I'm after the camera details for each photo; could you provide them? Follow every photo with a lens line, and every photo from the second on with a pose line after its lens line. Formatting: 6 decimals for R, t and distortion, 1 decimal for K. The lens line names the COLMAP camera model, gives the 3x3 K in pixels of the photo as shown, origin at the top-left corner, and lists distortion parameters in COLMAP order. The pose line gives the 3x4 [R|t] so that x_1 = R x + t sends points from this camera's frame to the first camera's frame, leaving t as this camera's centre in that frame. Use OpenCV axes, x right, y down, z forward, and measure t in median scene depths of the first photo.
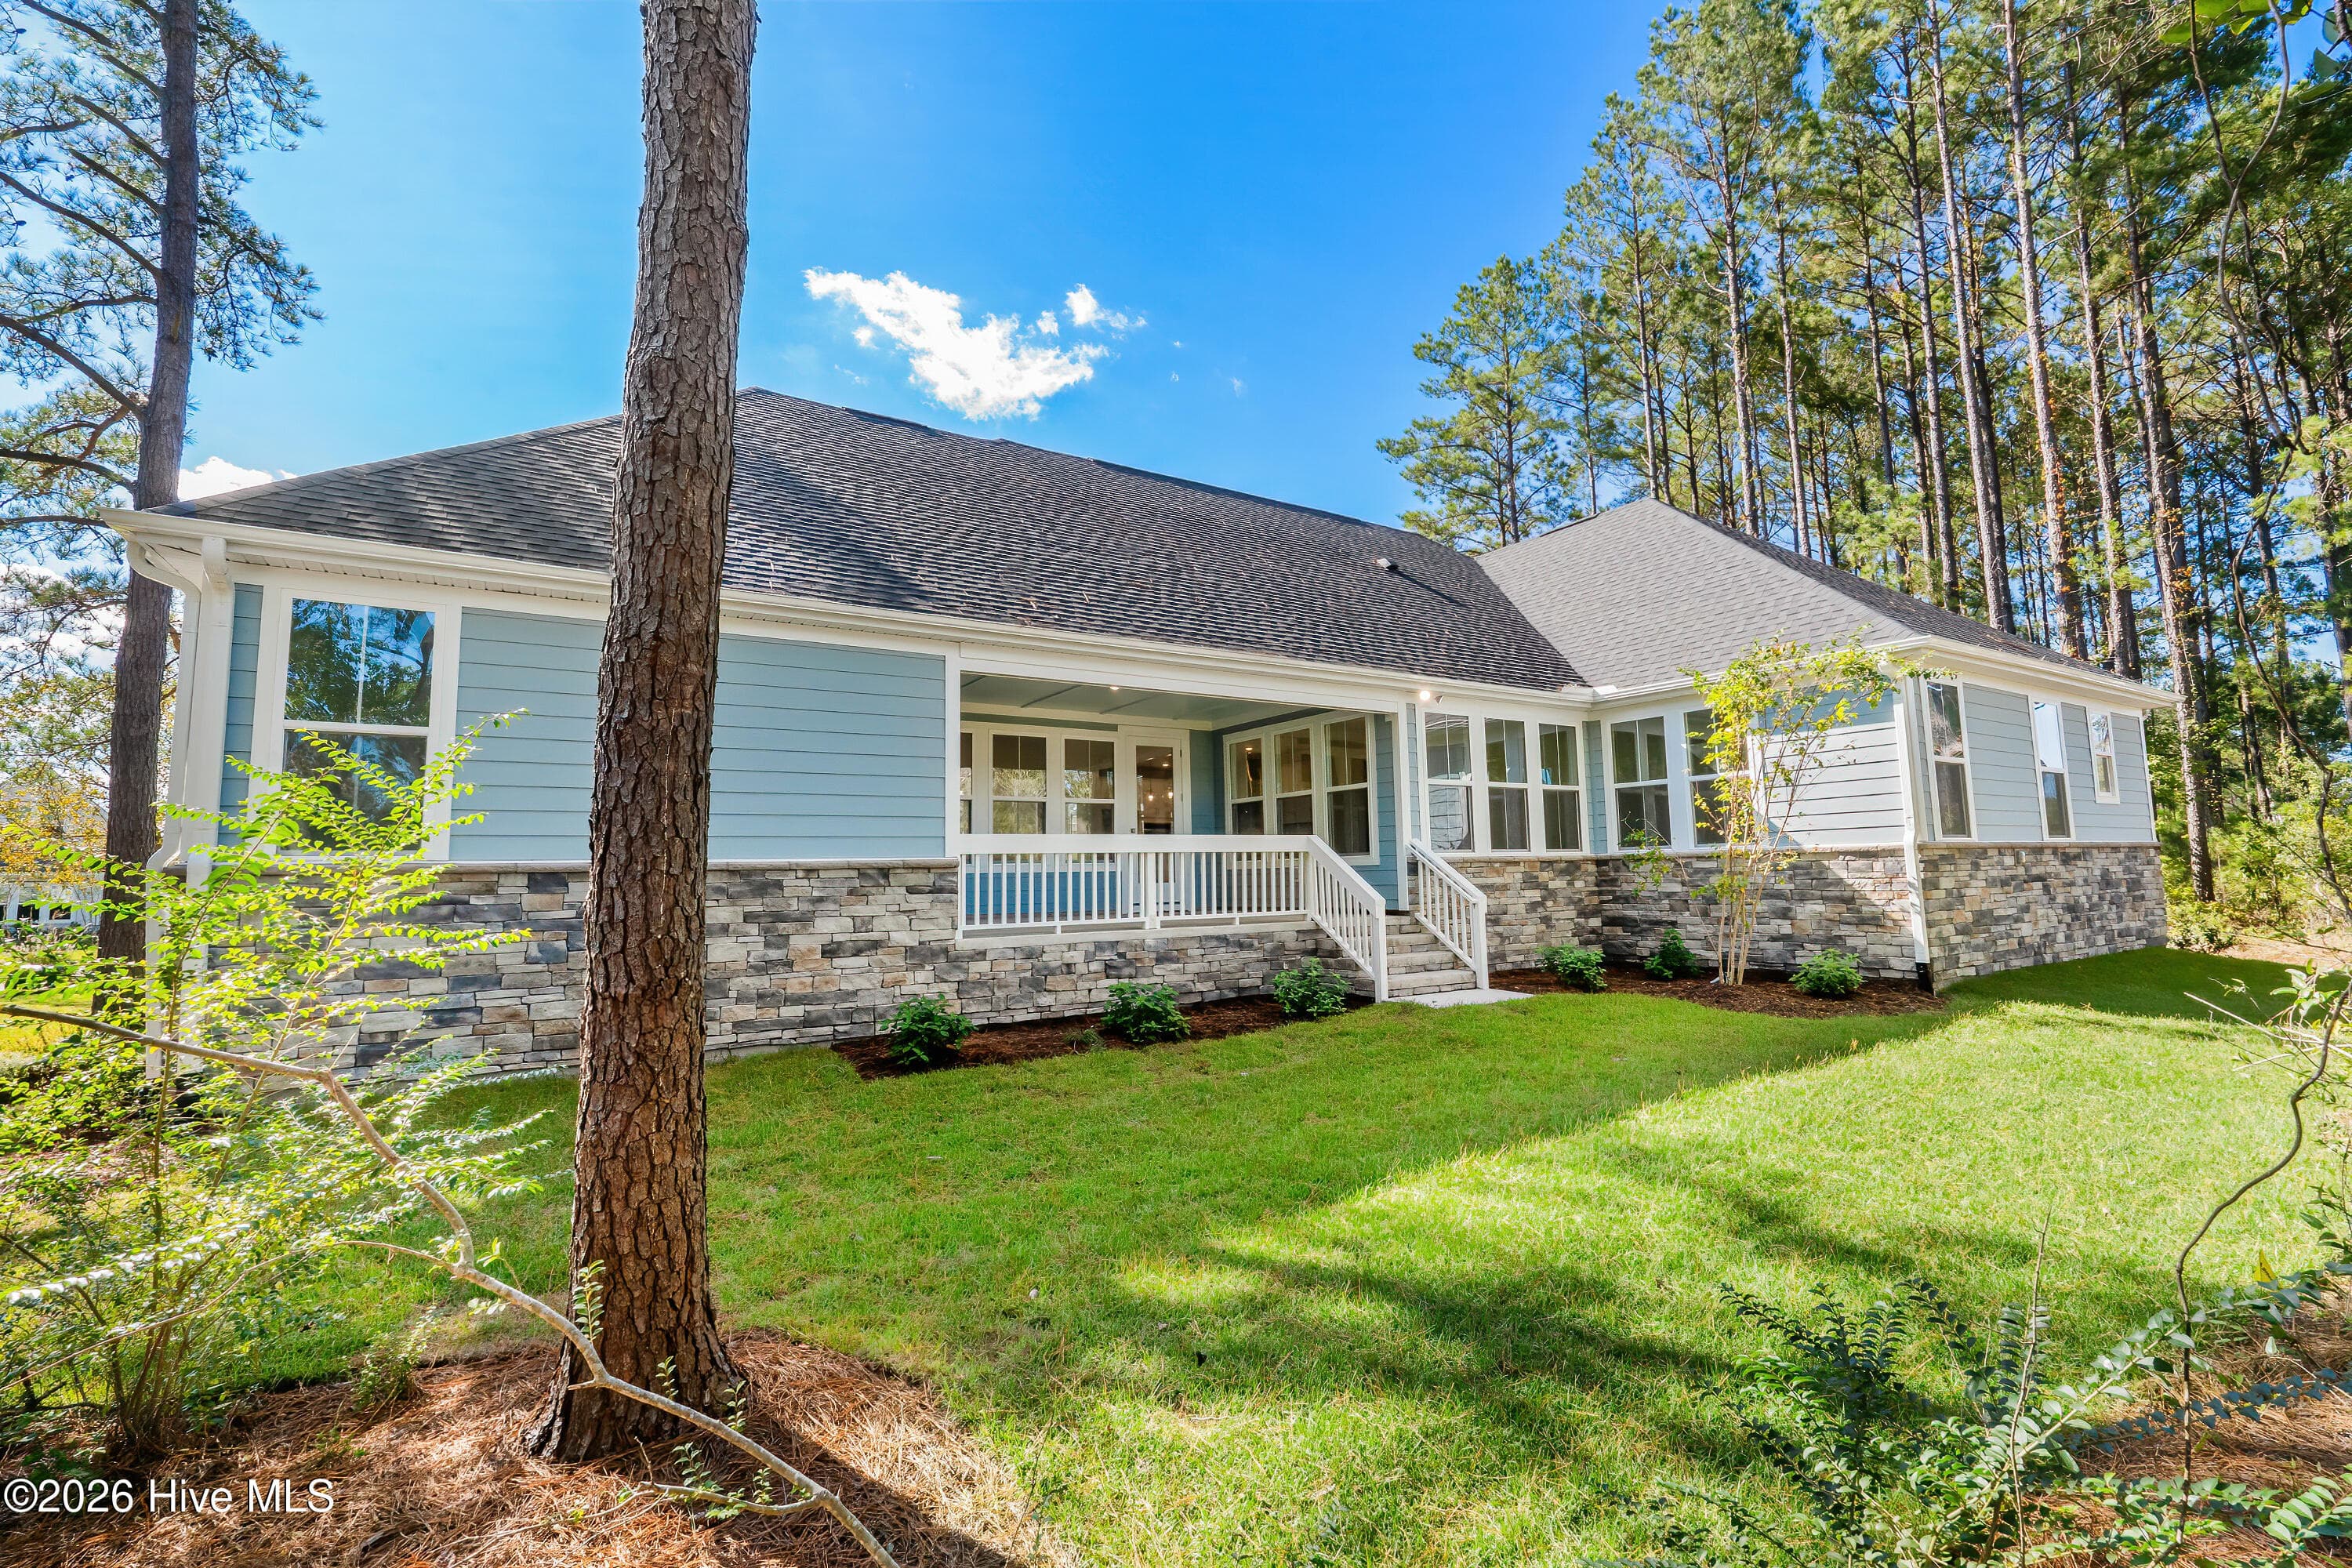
lens RADIAL K [[1097.6, 0, 1173.2], [0, 1097.6, 785.1], [0, 0, 1]] dist [-0.003061, -0.000142]
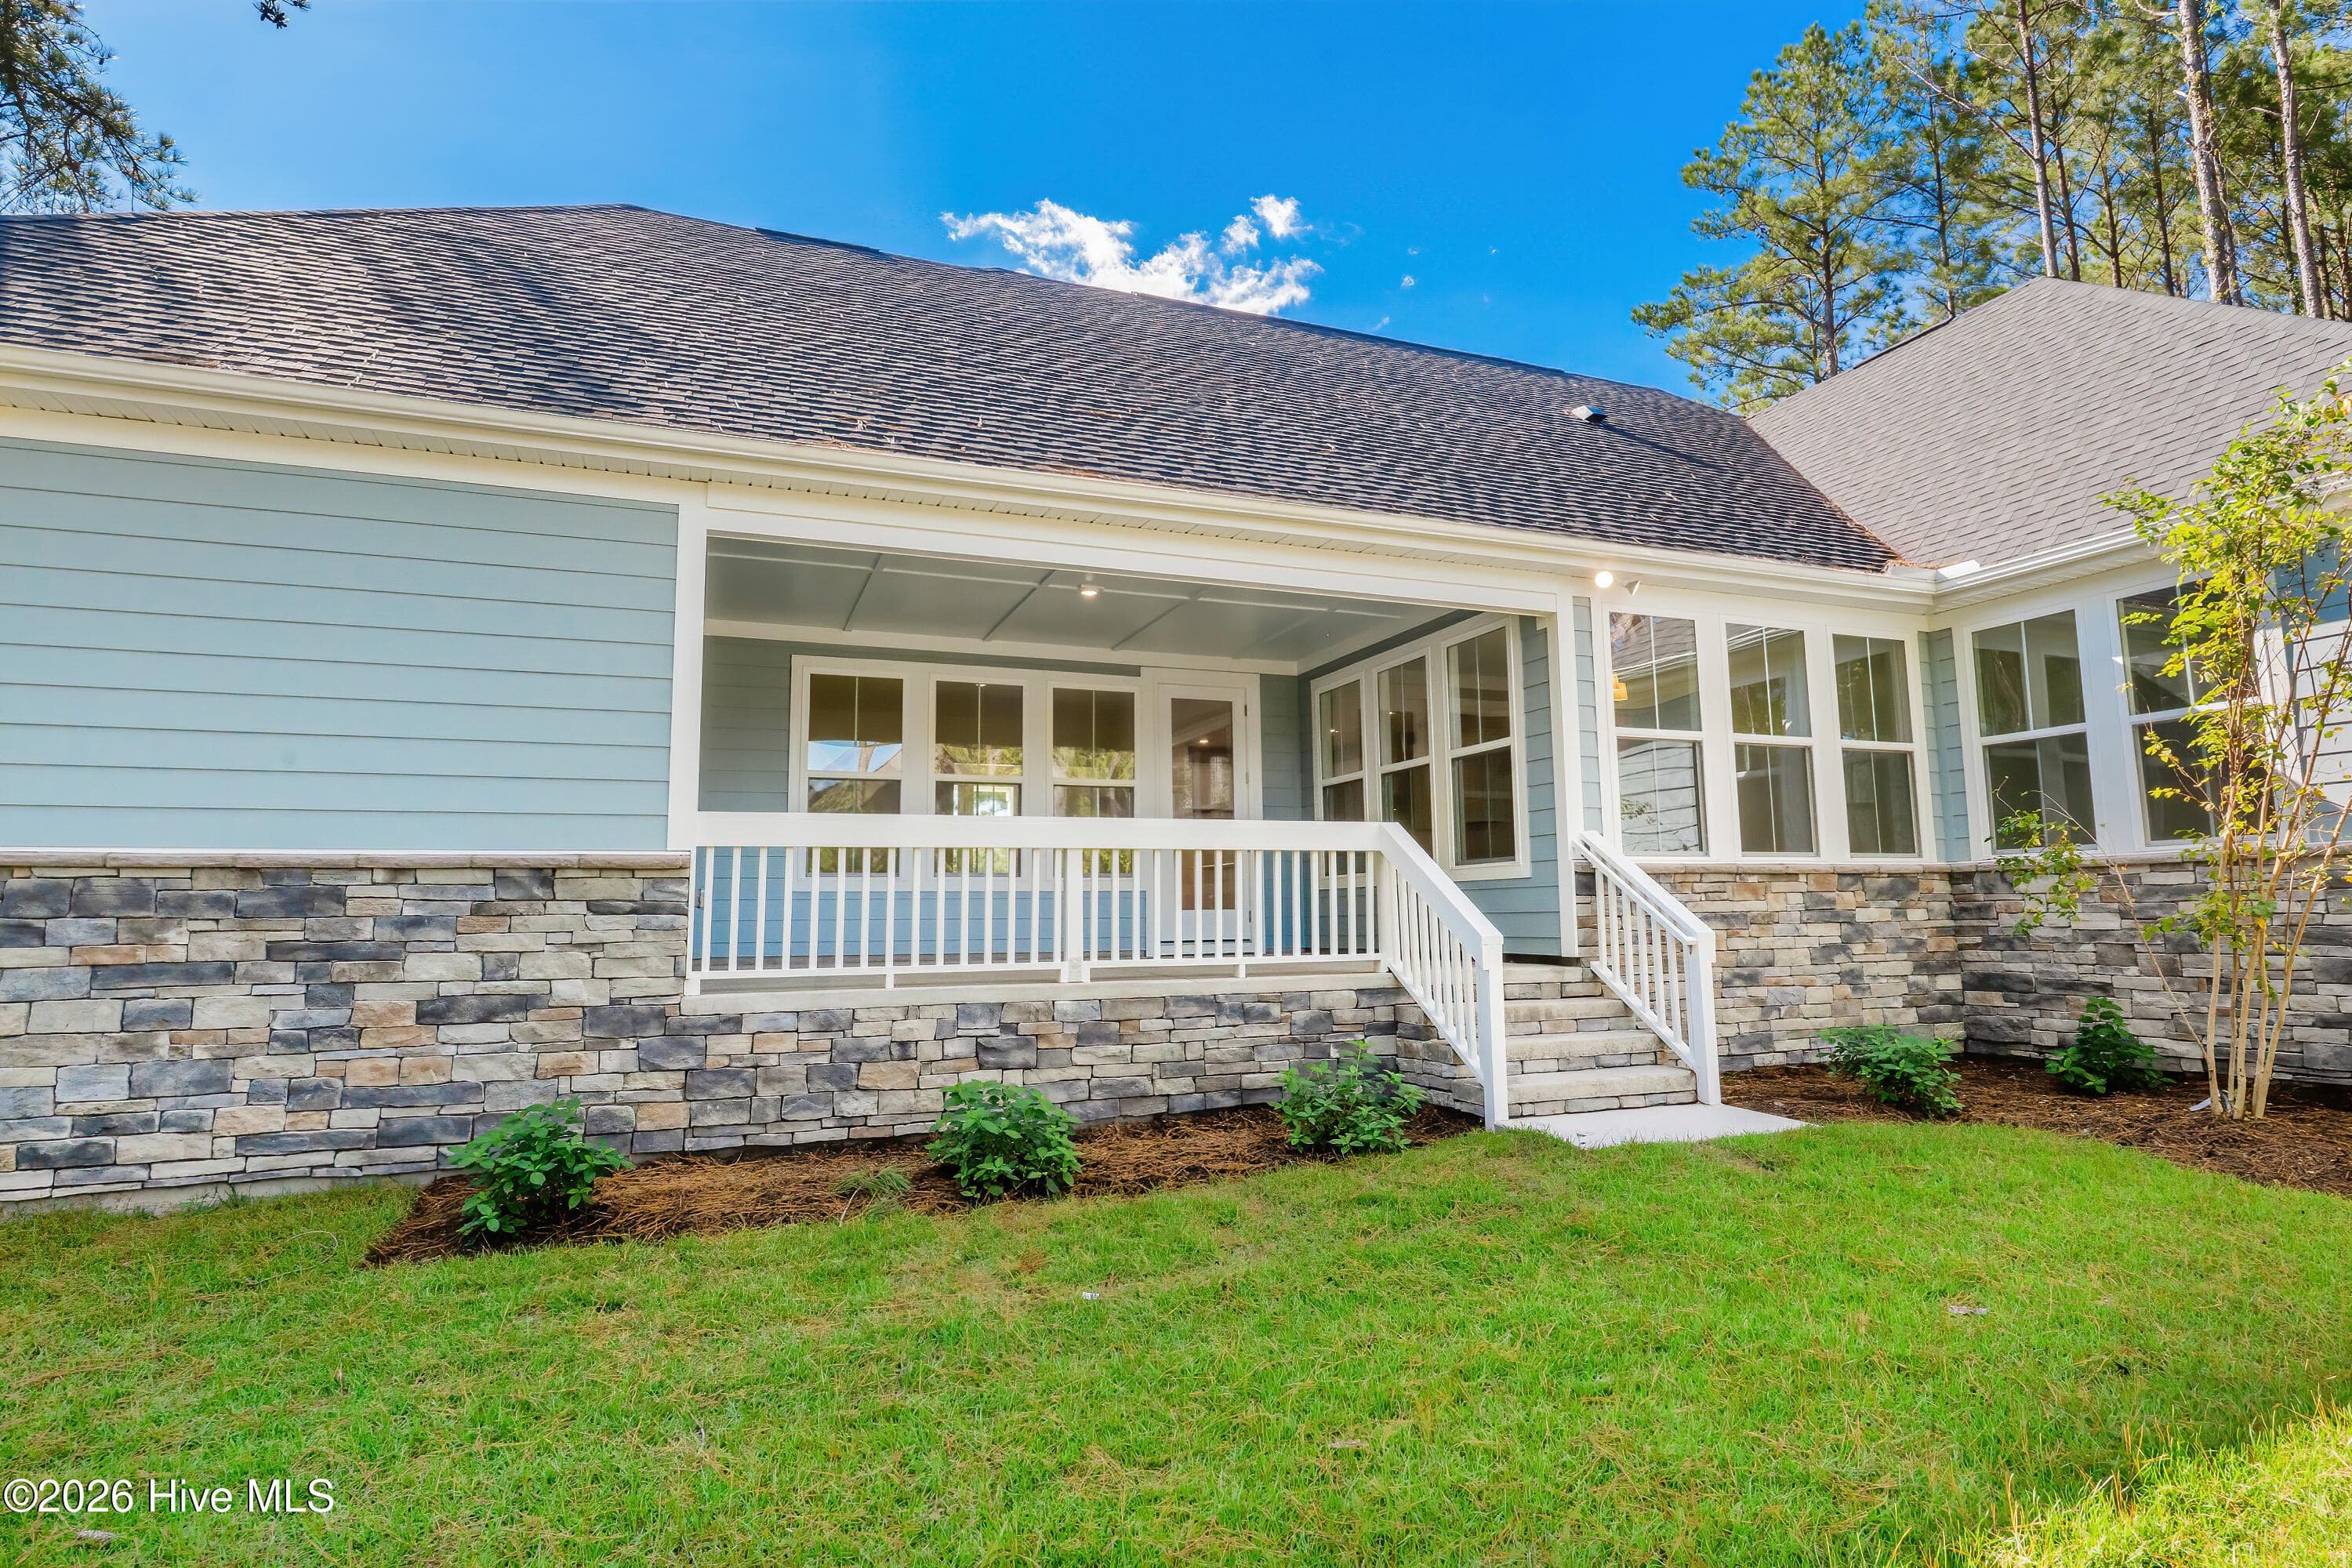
lens RADIAL K [[1264.6, 0, 1182.6], [0, 1264.6, 782.5], [0, 0, 1]] dist [-0.003005, 0.001316]
pose [[0.979342, -0.014305, -0.201704, 0.144741], [0.010023, 0.999702, -0.022238, 0.036097], [0.201962, 0.019757, 0.979194, 0.311444]]
